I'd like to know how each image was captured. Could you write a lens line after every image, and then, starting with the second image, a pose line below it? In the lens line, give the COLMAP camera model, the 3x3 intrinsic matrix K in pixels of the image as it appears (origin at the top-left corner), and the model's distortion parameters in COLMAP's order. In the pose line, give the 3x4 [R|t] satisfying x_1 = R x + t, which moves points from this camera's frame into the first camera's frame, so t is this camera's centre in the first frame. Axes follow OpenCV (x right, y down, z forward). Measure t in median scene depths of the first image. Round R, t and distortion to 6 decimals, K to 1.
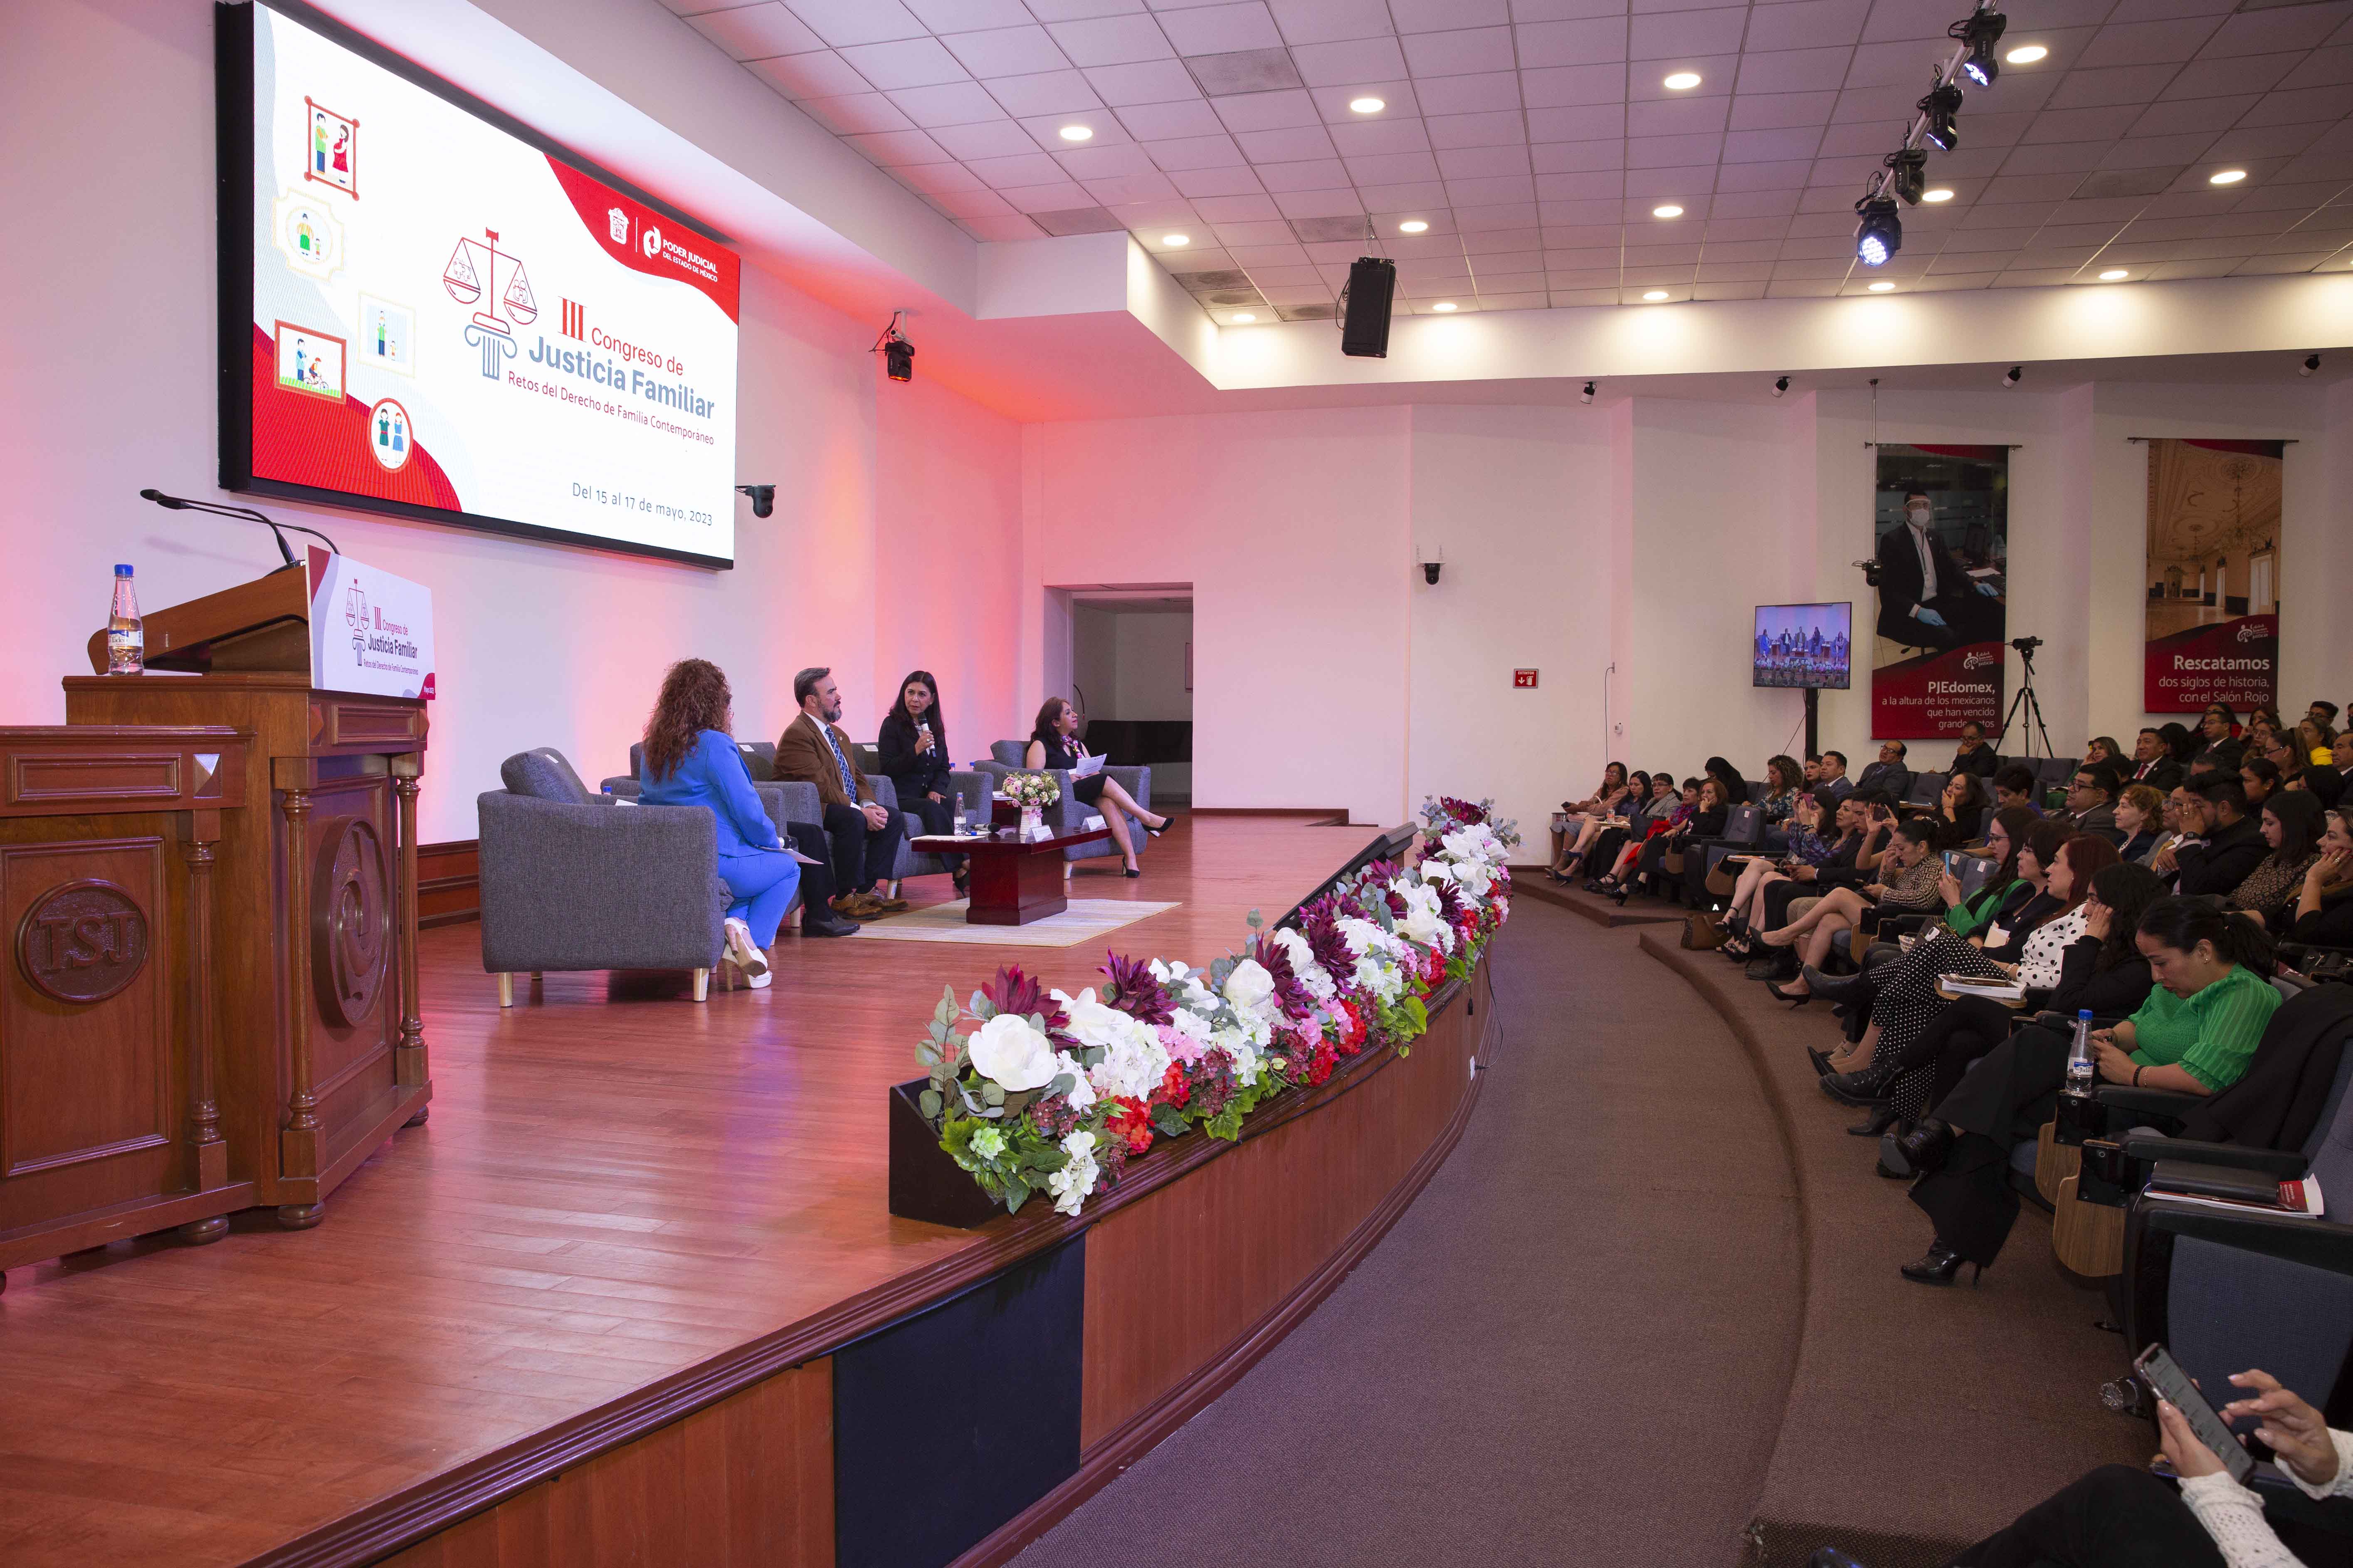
lens RADIAL K [[1627.4, 0, 1176.5], [0, 1627.4, 784.0], [0, 0, 1]] dist [-0.121507, 0.110079]
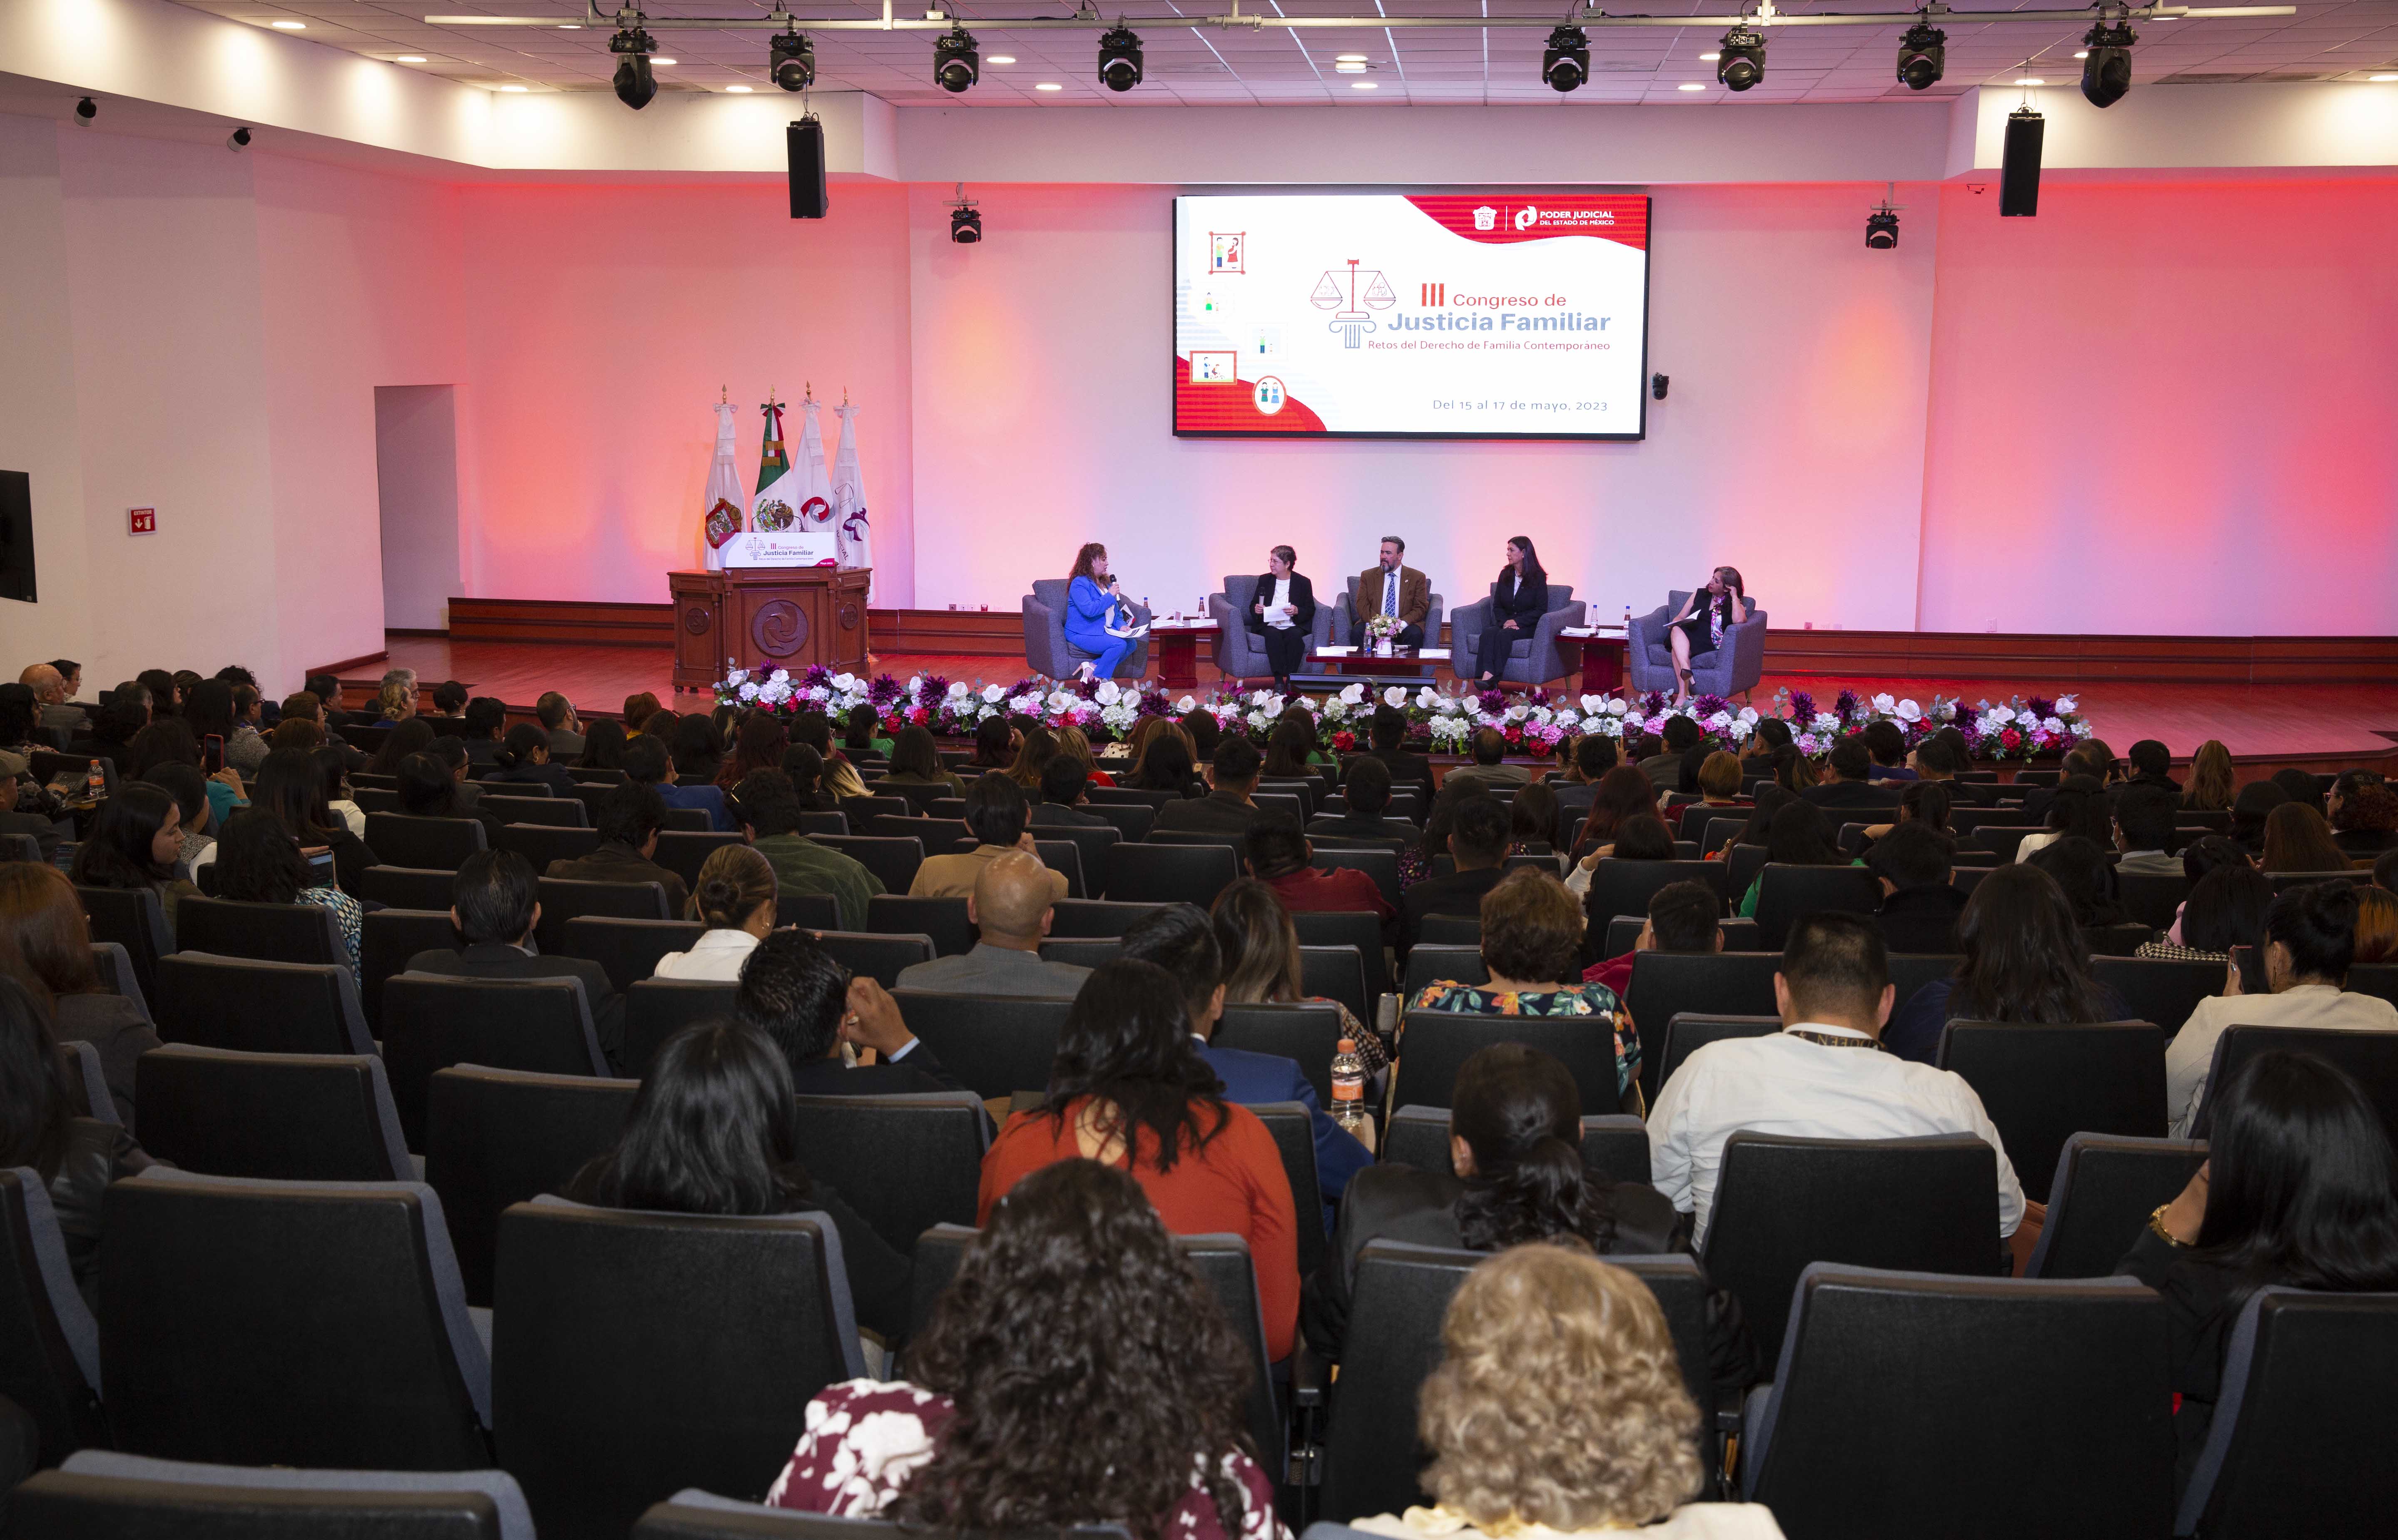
lens RADIAL K [[2442.2, 0, 1199.0], [0, 2442.2, 770.0], [0, 0, 1]] dist [-0.009307, 0.125841]
pose [[0.143102, 0.166749, -0.975560, 1.918113], [-0.045067, 0.985780, 0.161885, -0.202311], [0.988681, 0.020799, 0.148582, 0.413729]]
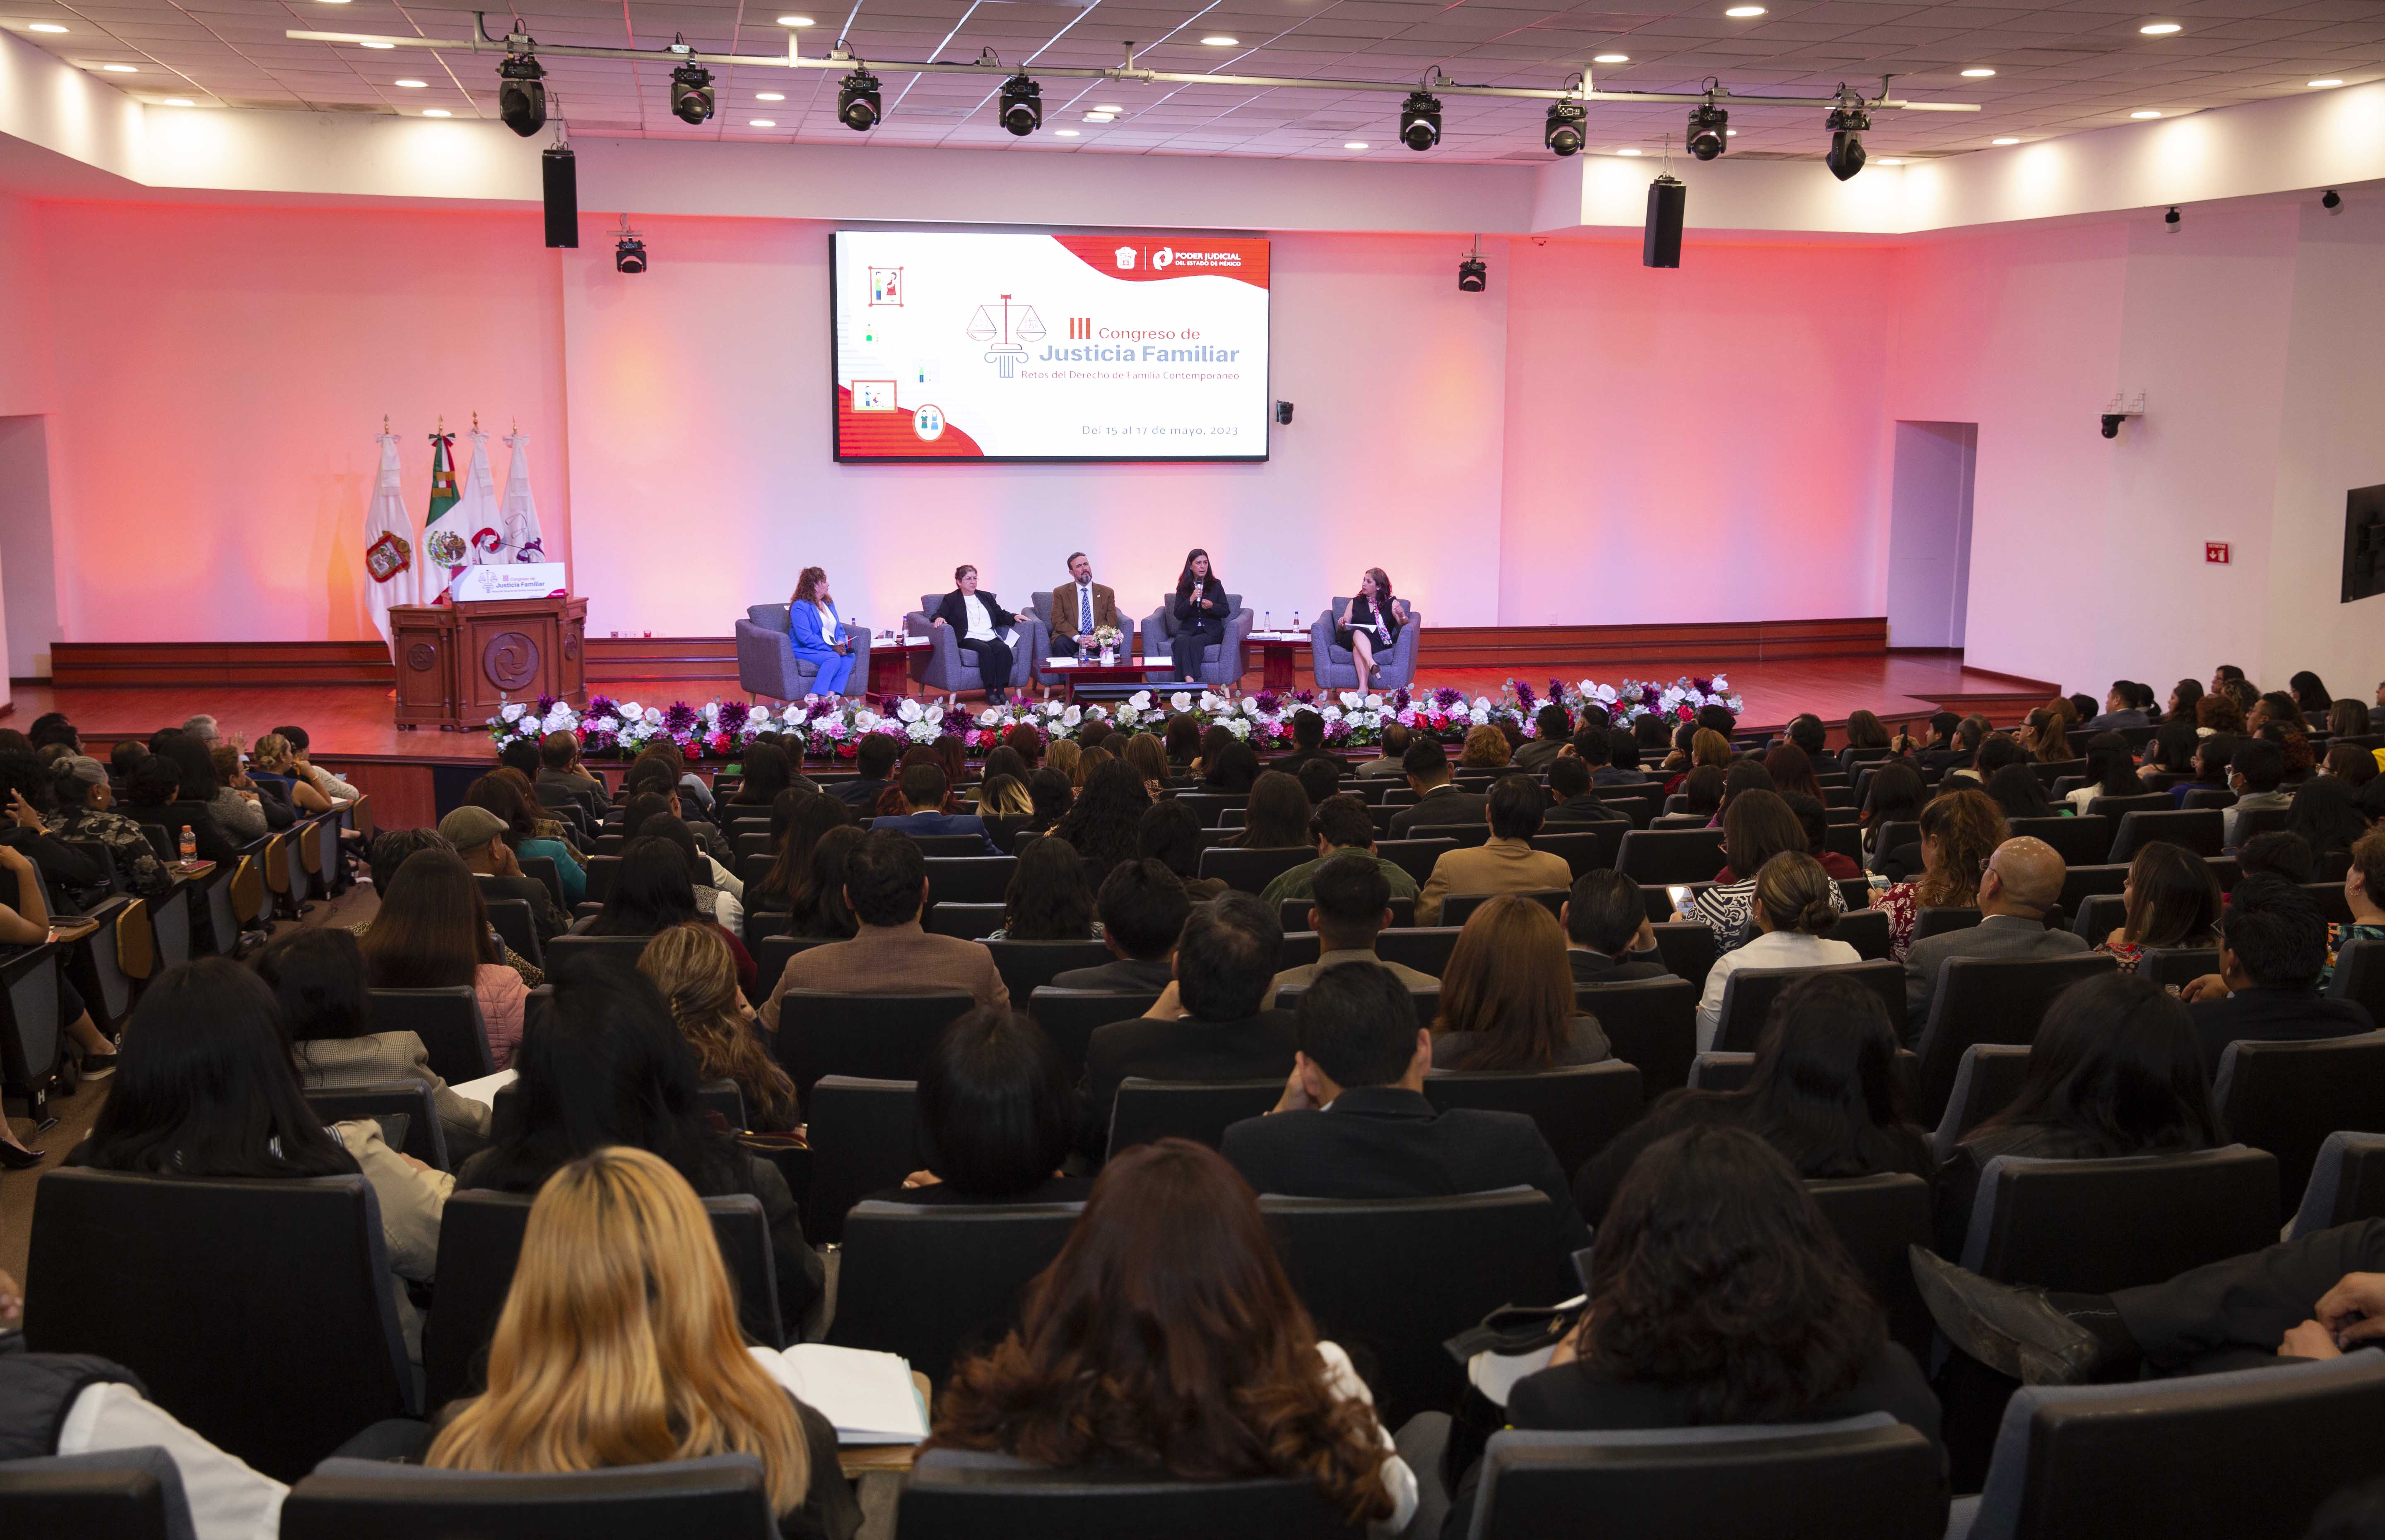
lens RADIAL K [[2310.9, 0, 1192.5], [0, 2310.9, 770.0], [0, 0, 1]] dist [-0.021208, 0.111759]
pose [[0.459799, 0.148998, -0.875434, 1.794853], [-0.041832, 0.988363, 0.146247, -0.185904], [0.887037, -0.030624, 0.460681, -0.024234]]
